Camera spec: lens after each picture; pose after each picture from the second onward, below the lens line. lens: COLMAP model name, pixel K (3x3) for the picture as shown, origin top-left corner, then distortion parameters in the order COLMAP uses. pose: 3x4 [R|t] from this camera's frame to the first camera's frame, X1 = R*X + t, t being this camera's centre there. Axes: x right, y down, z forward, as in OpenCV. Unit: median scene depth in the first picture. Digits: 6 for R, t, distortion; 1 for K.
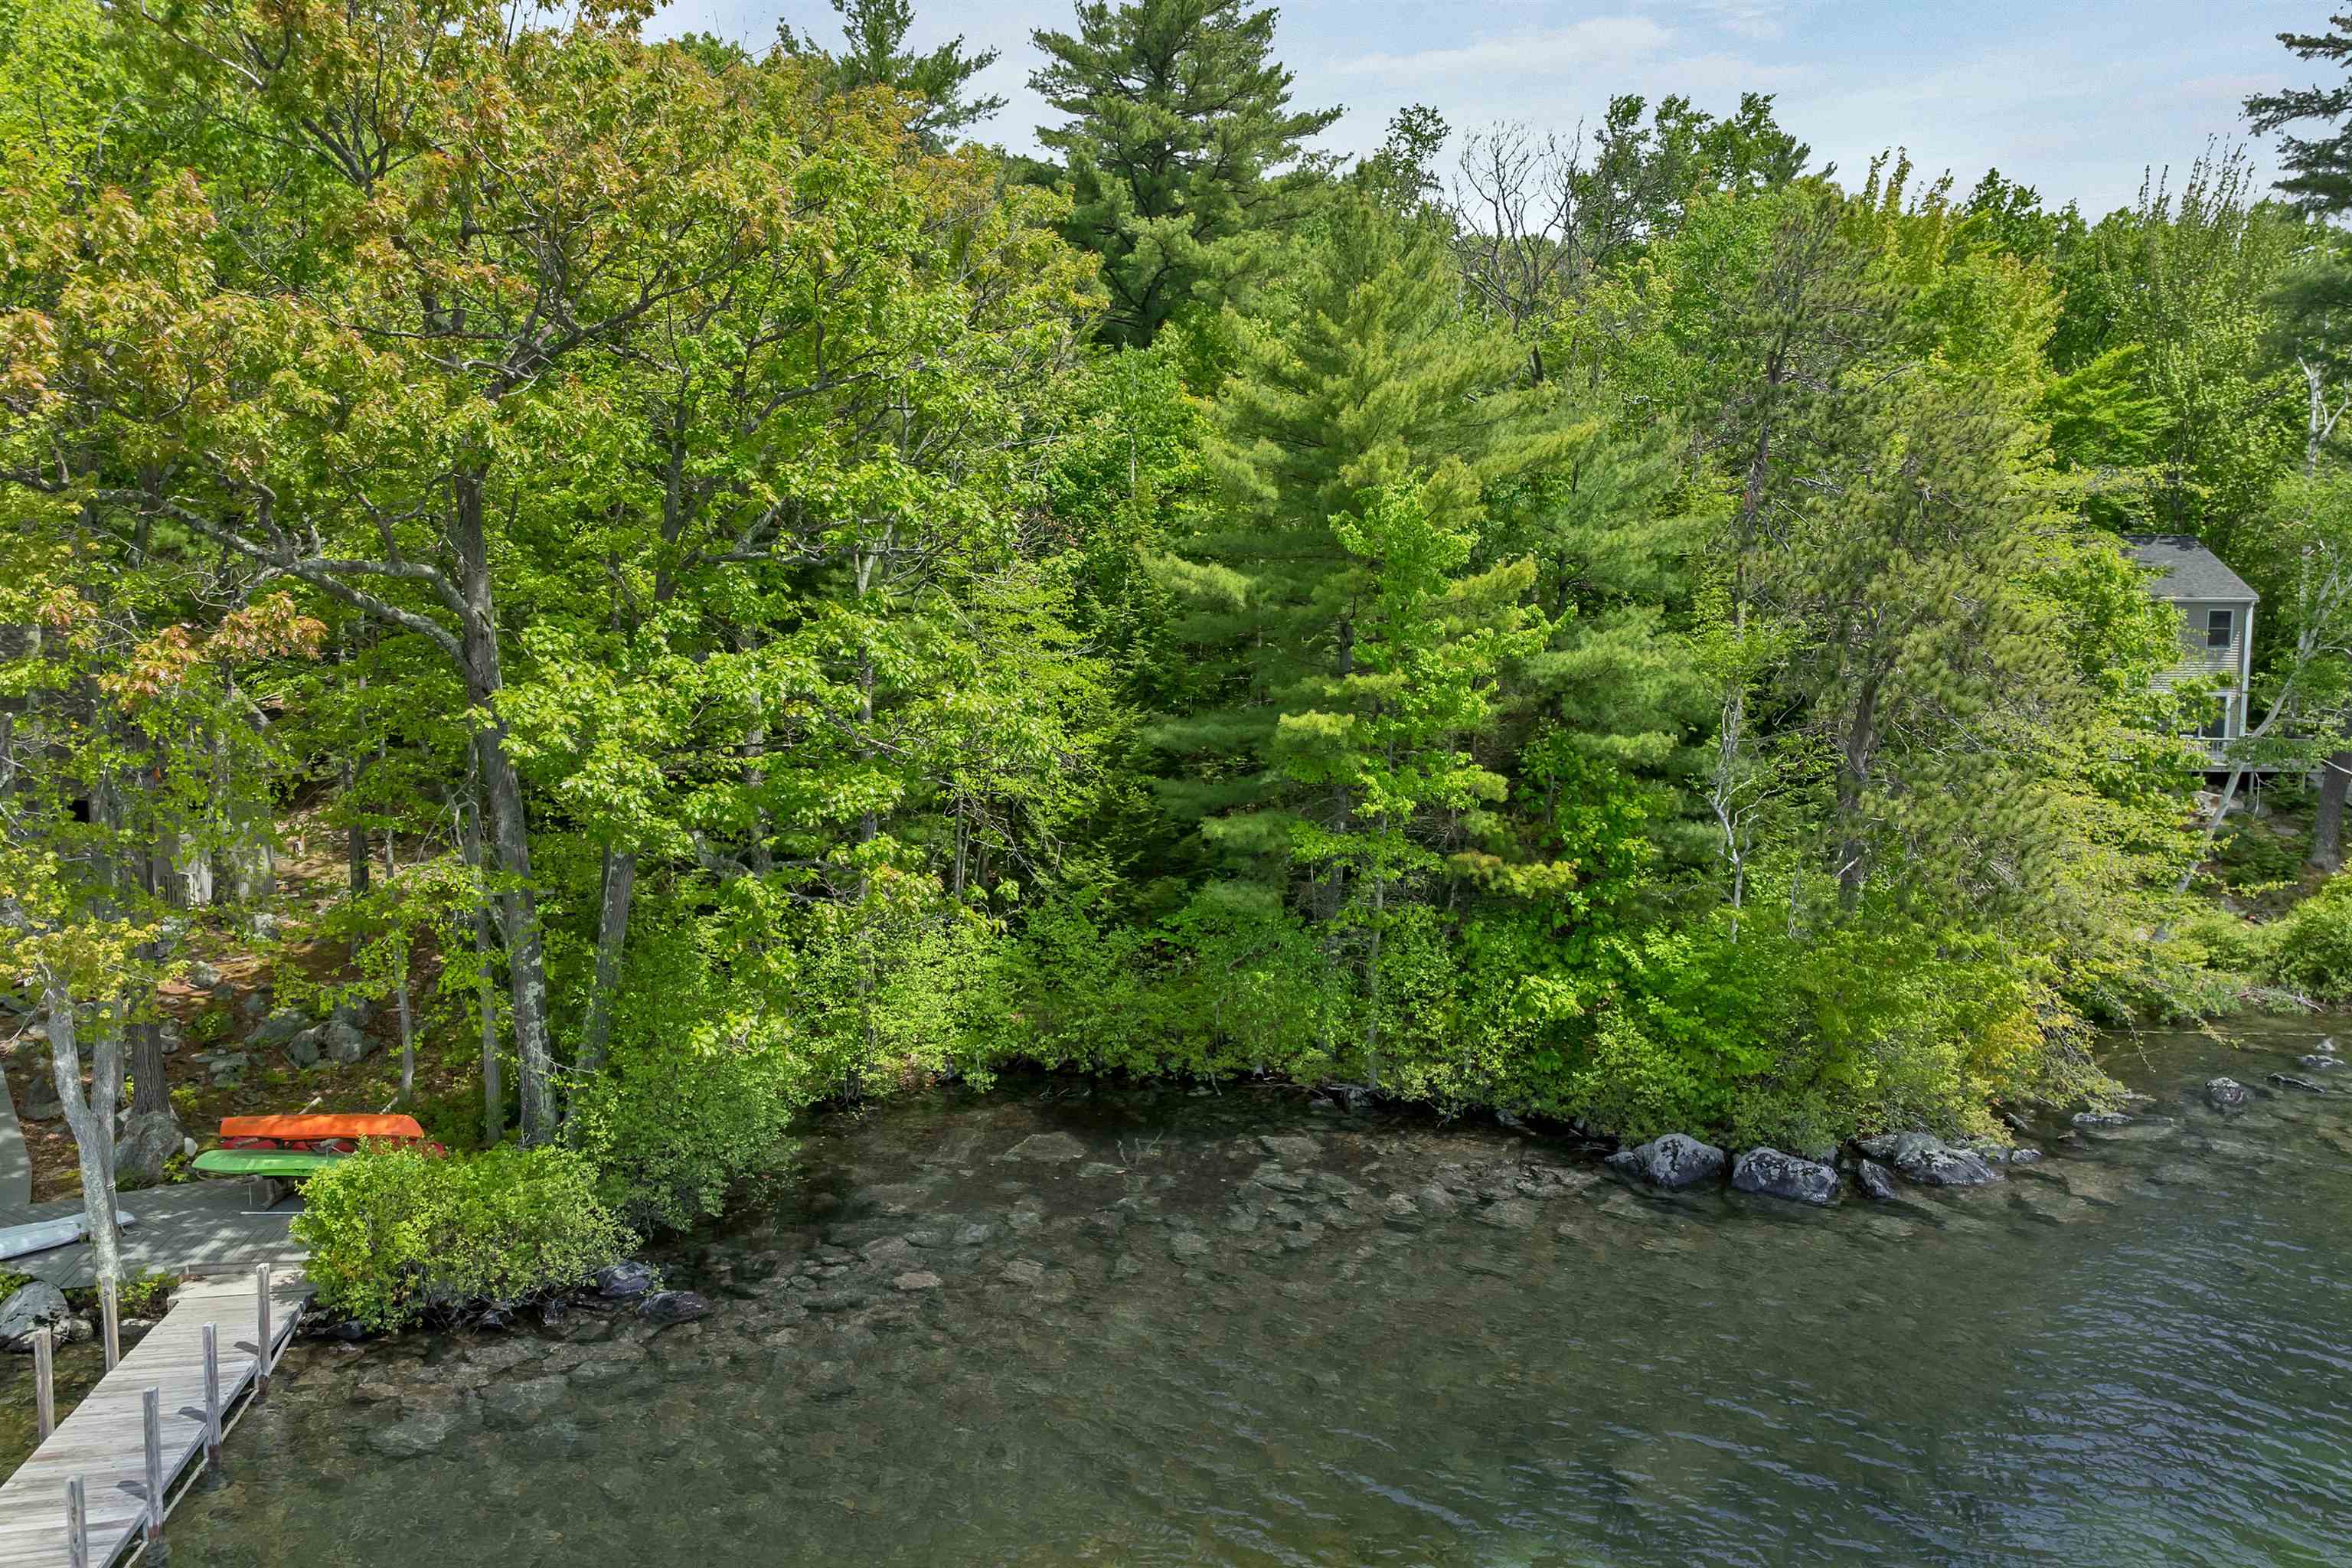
lens RADIAL K [[1687.0, 0, 1203.6], [0, 1687.0, 841.3], [0, 0, 1]] dist [-0.037031, 0.013252]
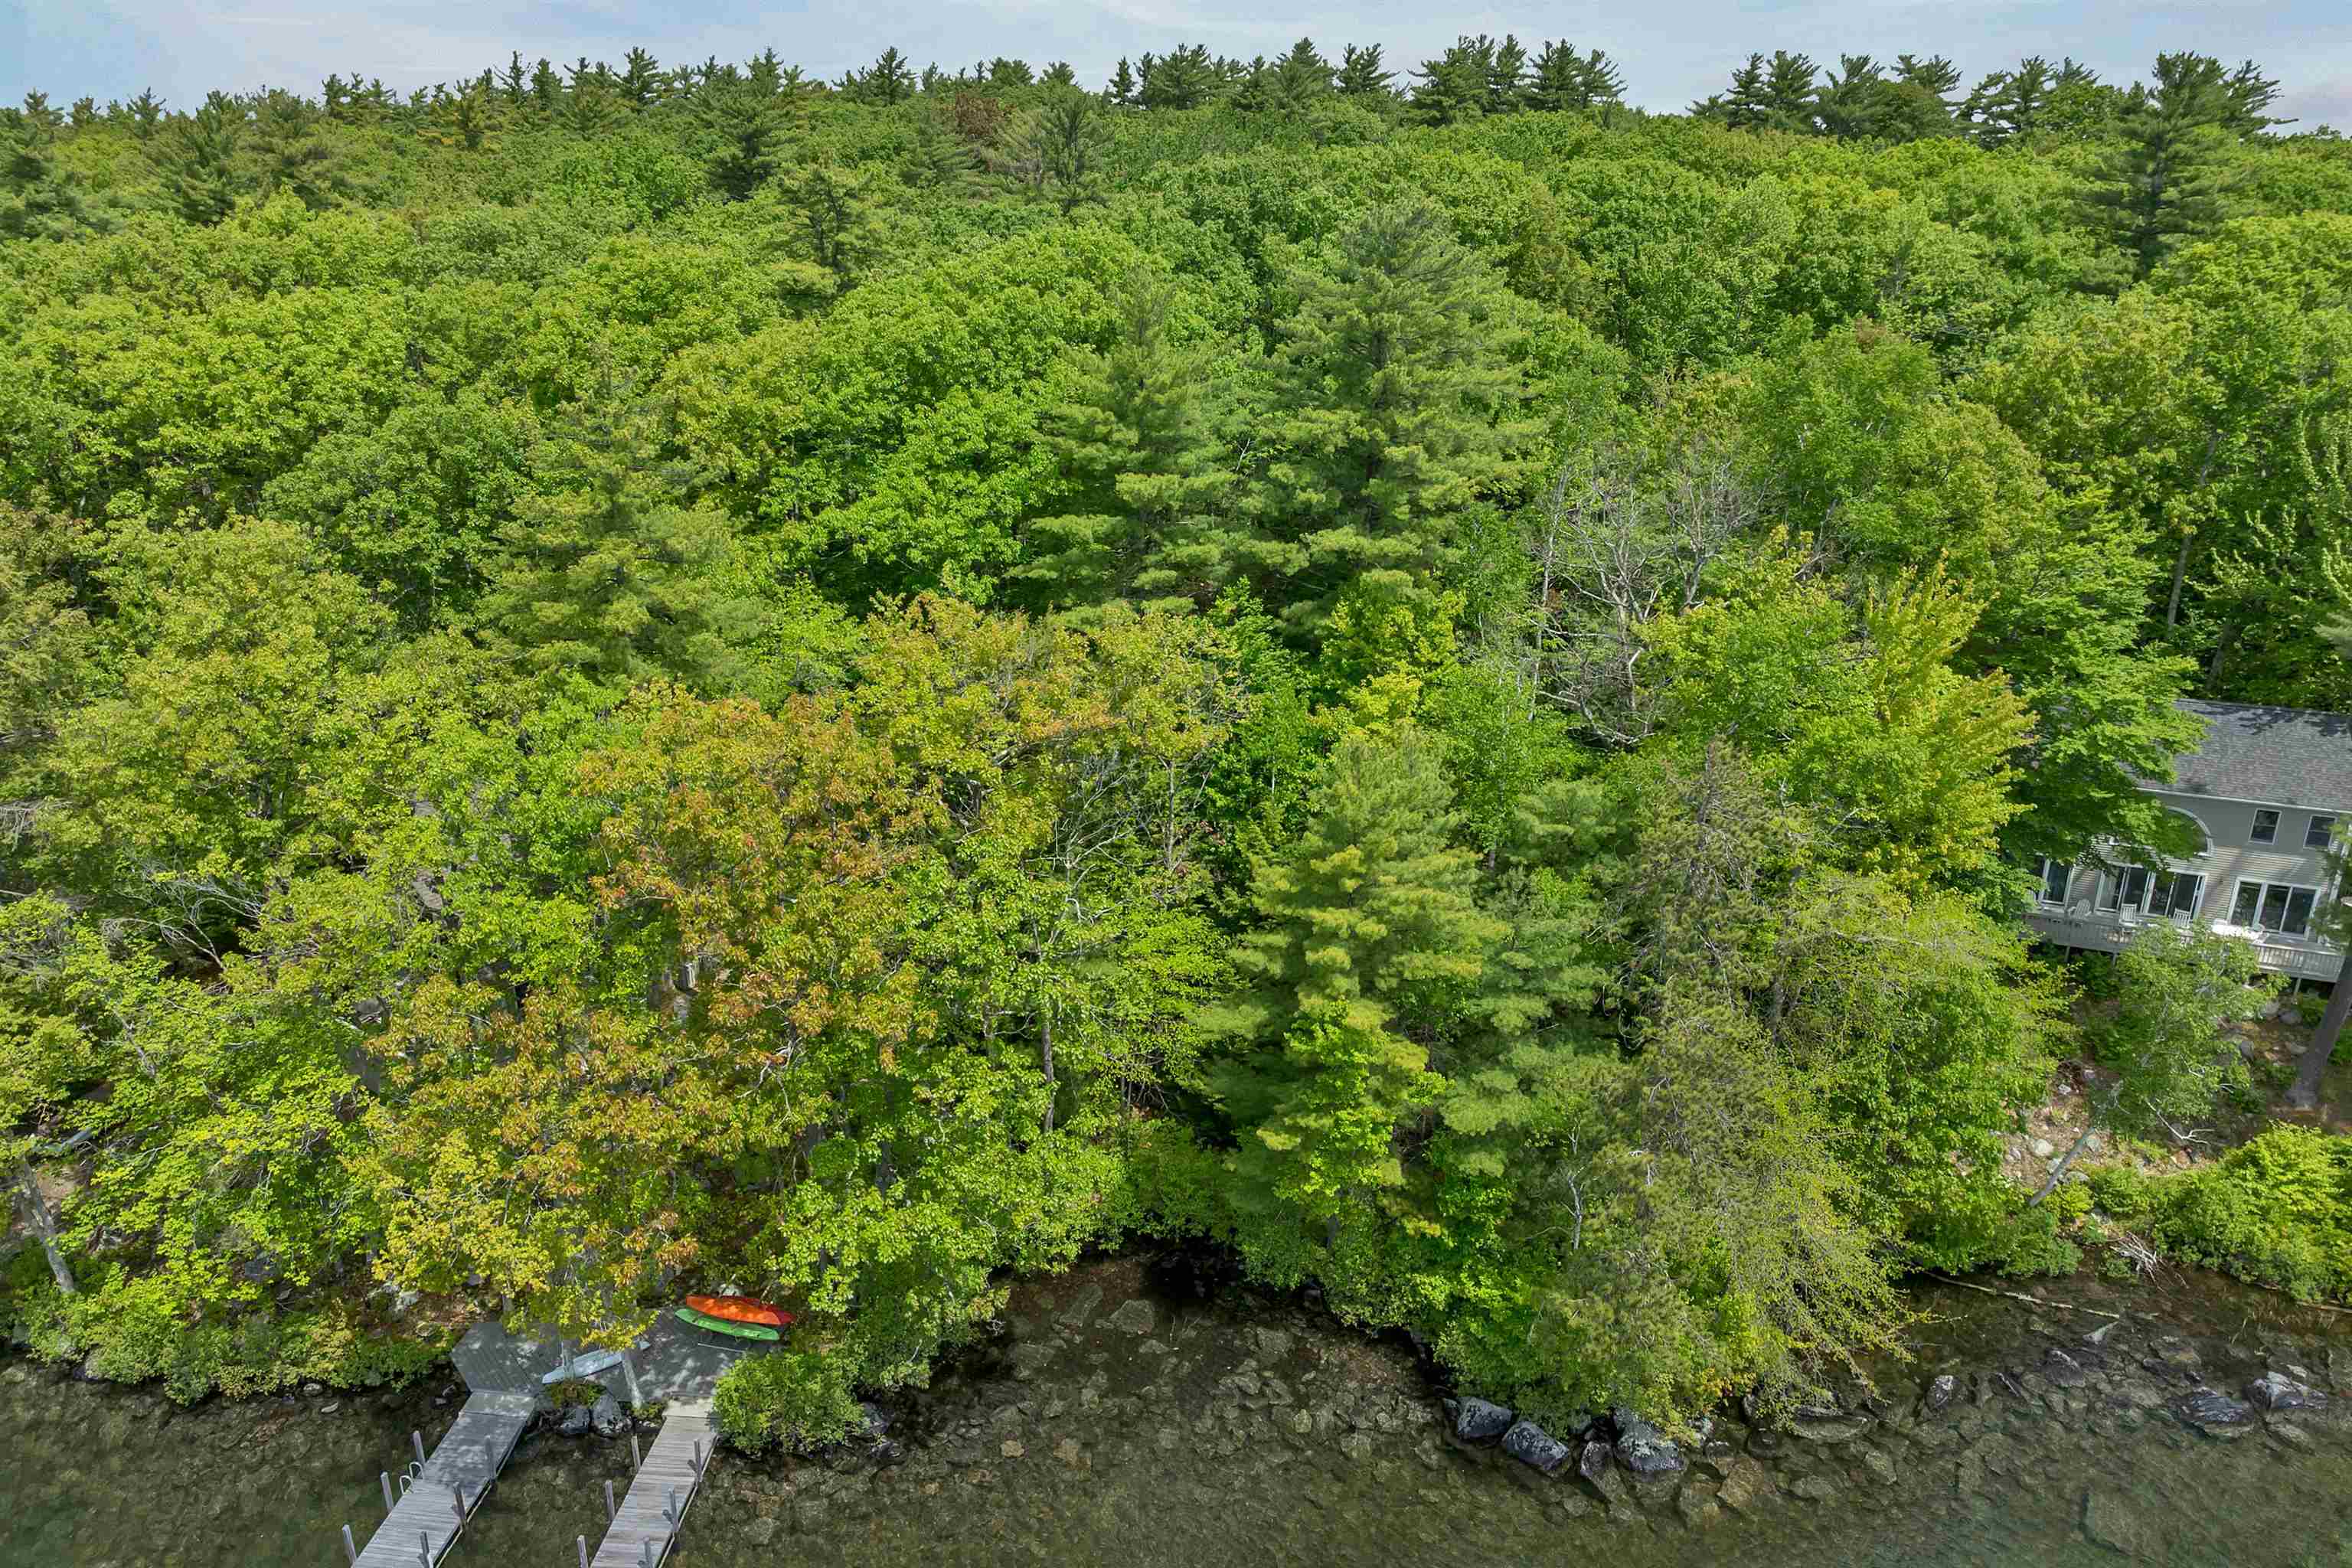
lens RADIAL K [[1687.0, 0, 1203.6], [0, 1687.0, 841.3], [0, 0, 1]] dist [-0.037031, 0.013252]
pose [[0.958039, 0.112499, -0.263637, 0.390448], [-0.038489, 0.961921, 0.270604, -0.781024], [0.284041, -0.249102, 0.925888, -0.450016]]
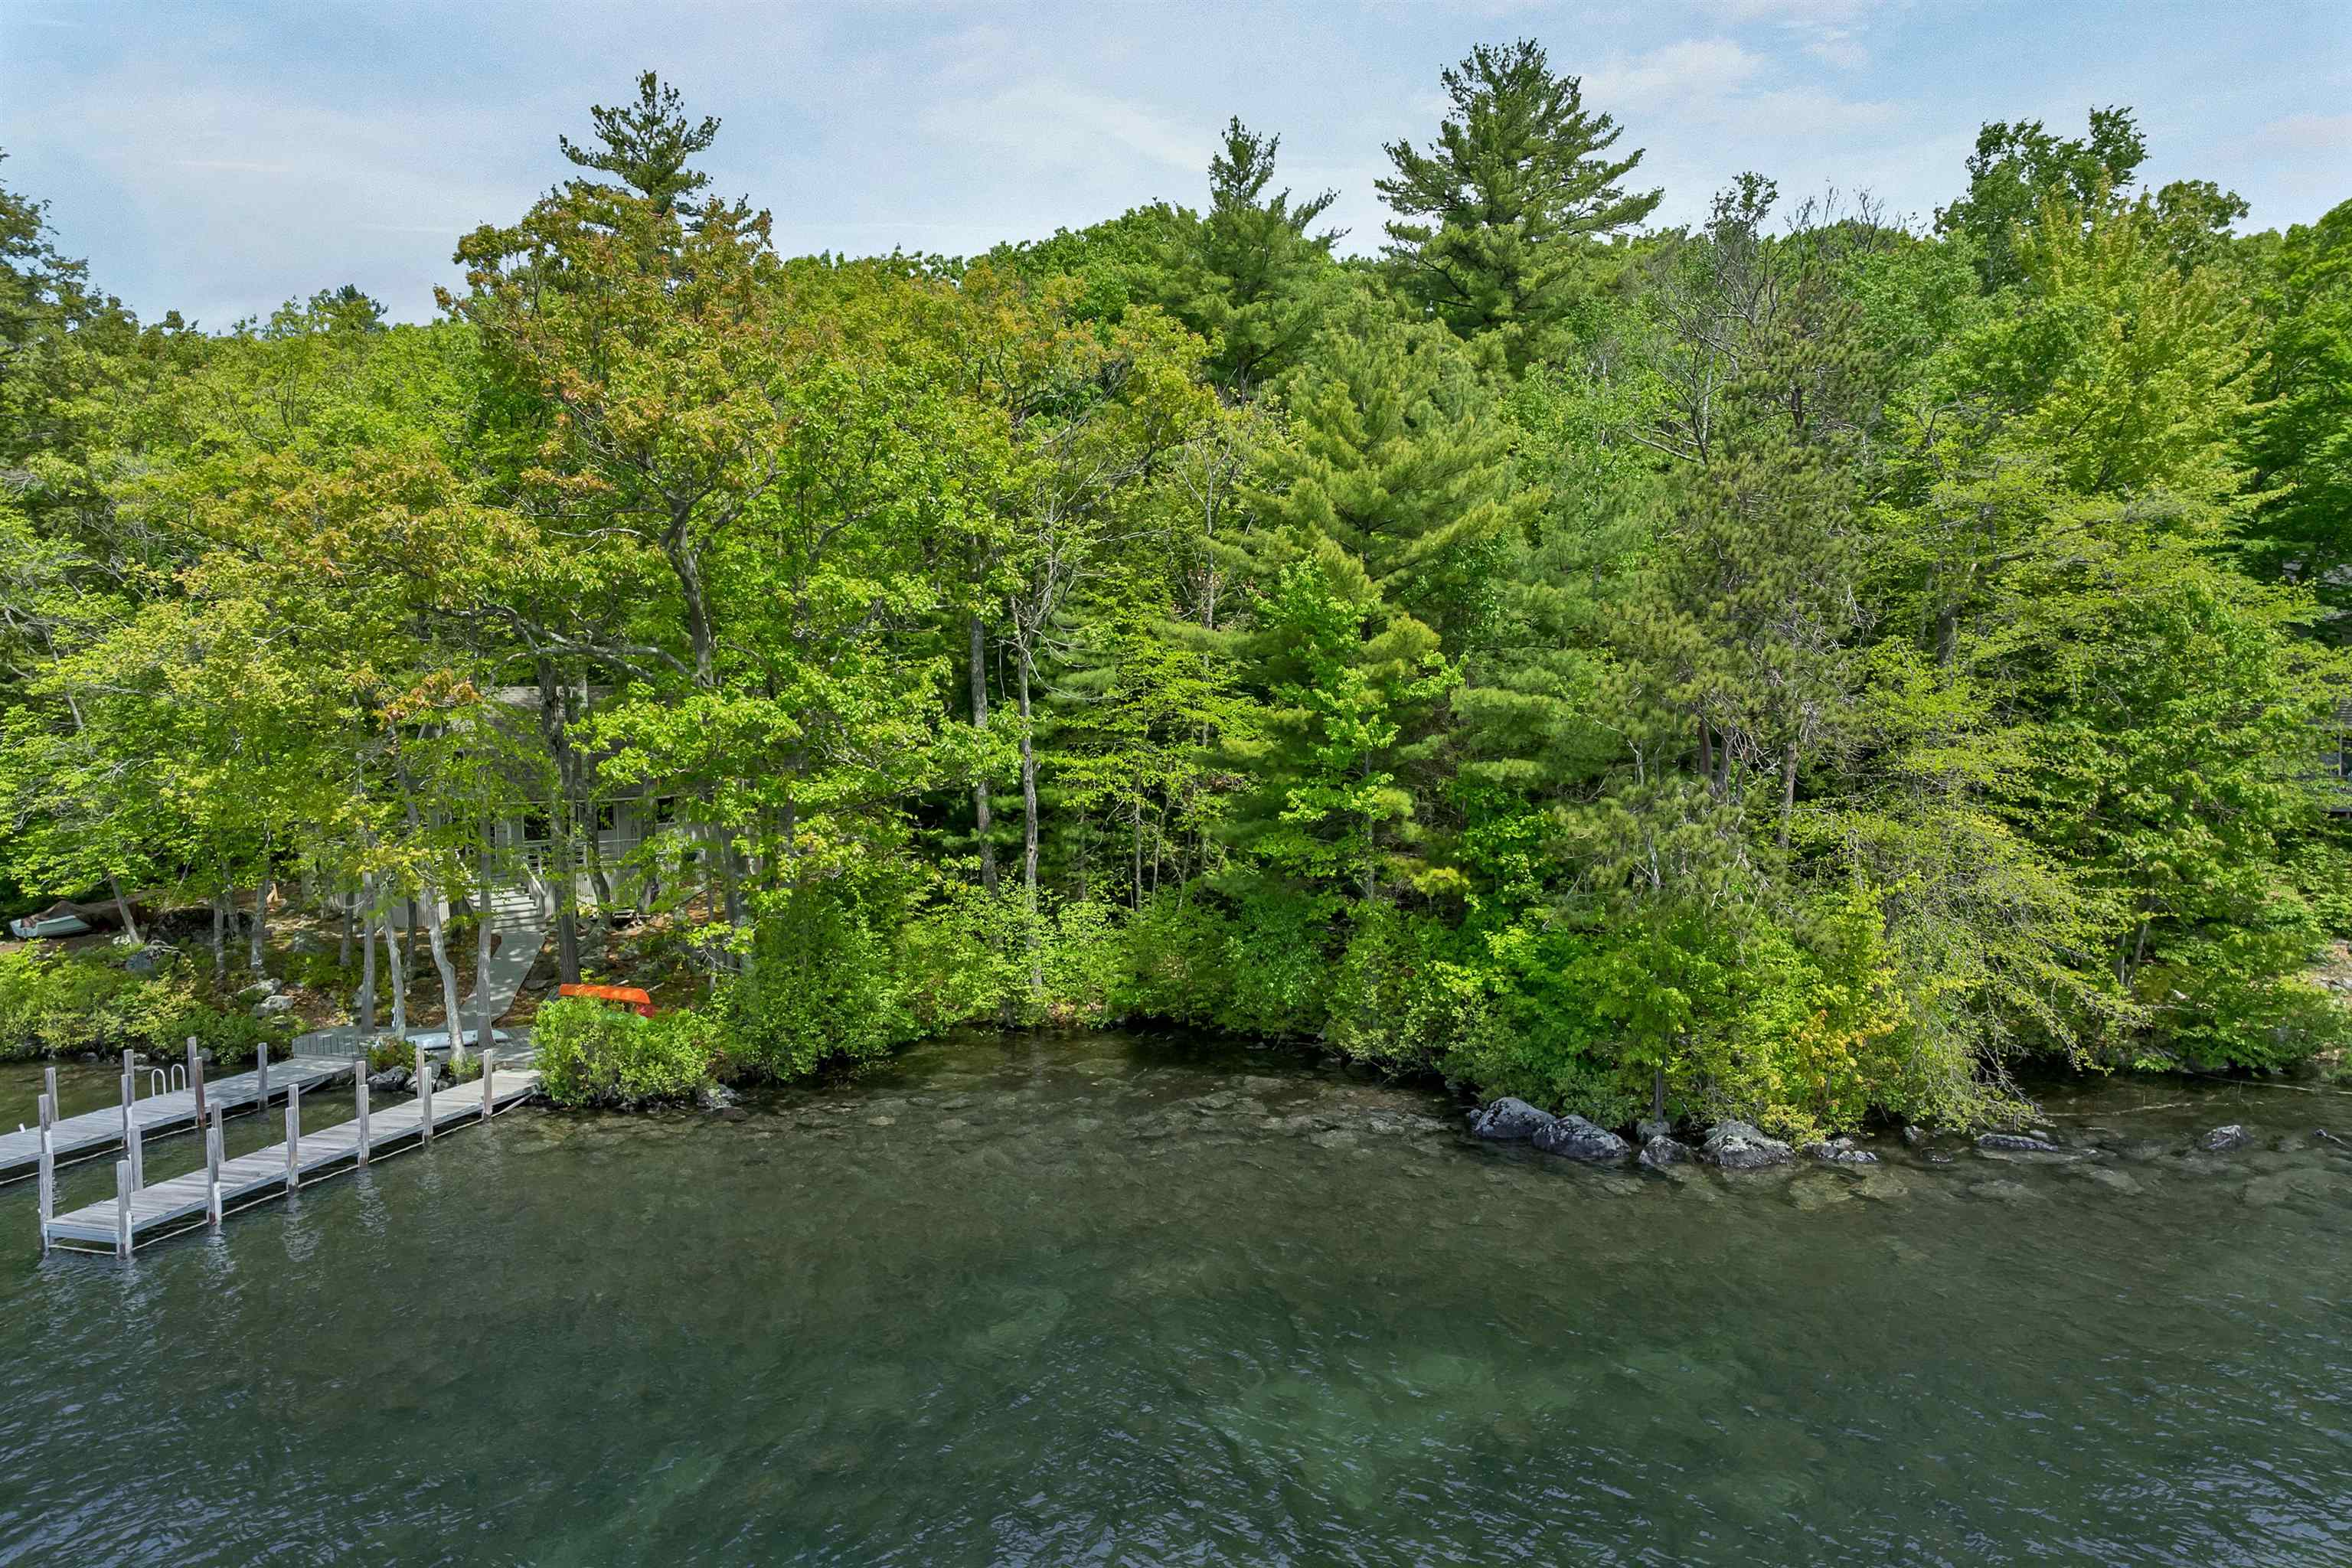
lens RADIAL K [[1685.5, 0, 1212.5], [0, 1685.5, 902.4], [0, 0, 1]] dist [-0.034975, 0.001594]
pose [[0.884058, 0.038440, -0.465794, 0.657576], [-0.034988, 0.999259, 0.016058, 0.025680], [0.466066, 0.002100, 0.884747, -0.163006]]
